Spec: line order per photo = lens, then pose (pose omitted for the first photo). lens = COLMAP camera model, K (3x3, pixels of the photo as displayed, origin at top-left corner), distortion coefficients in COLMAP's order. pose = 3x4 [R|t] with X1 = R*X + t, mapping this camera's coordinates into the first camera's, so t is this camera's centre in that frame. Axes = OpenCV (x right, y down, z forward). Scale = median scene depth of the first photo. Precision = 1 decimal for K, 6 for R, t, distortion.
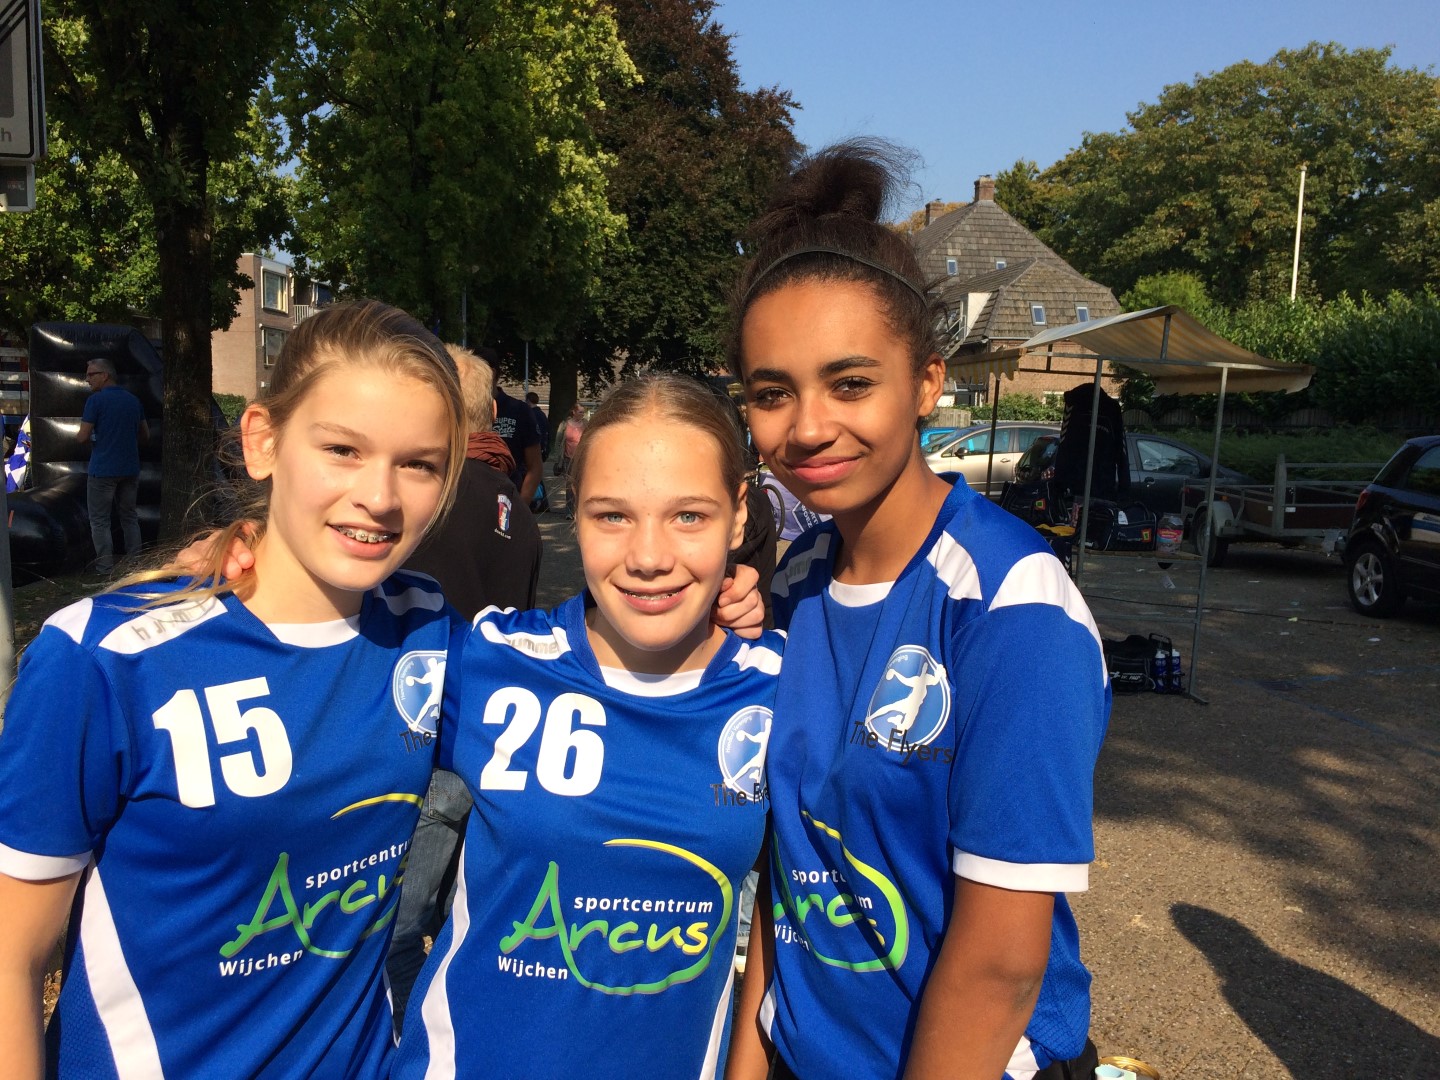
lens RADIAL K [[1236.0, 0, 700.1], [0, 1236.0, 540.3], [0, 0, 1]] dist [0.111599, -0.150112]
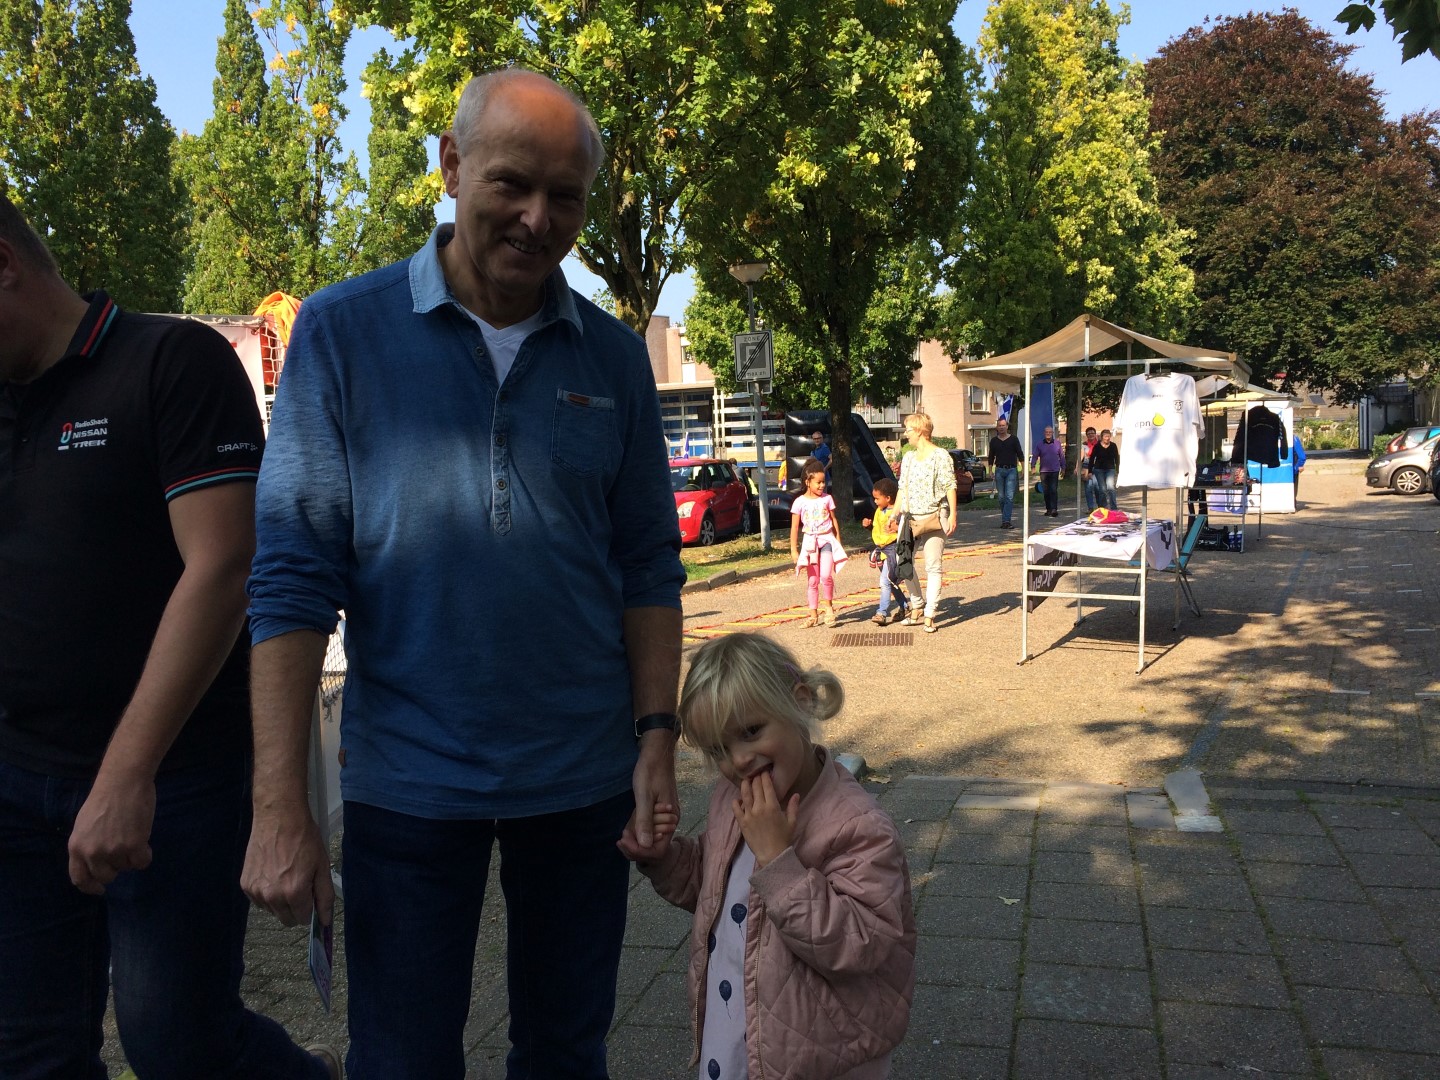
lens RADIAL K [[1227.6, 0, 713.2], [0, 1227.6, 529.7], [0, 0, 1]] dist [0.141479, -0.204850]
pose [[0.839867, -0.025383, -0.542199, 0.149805], [0.006861, 0.999323, -0.036157, 0.029888], [0.542750, 0.026647, 0.839472, -0.246646]]
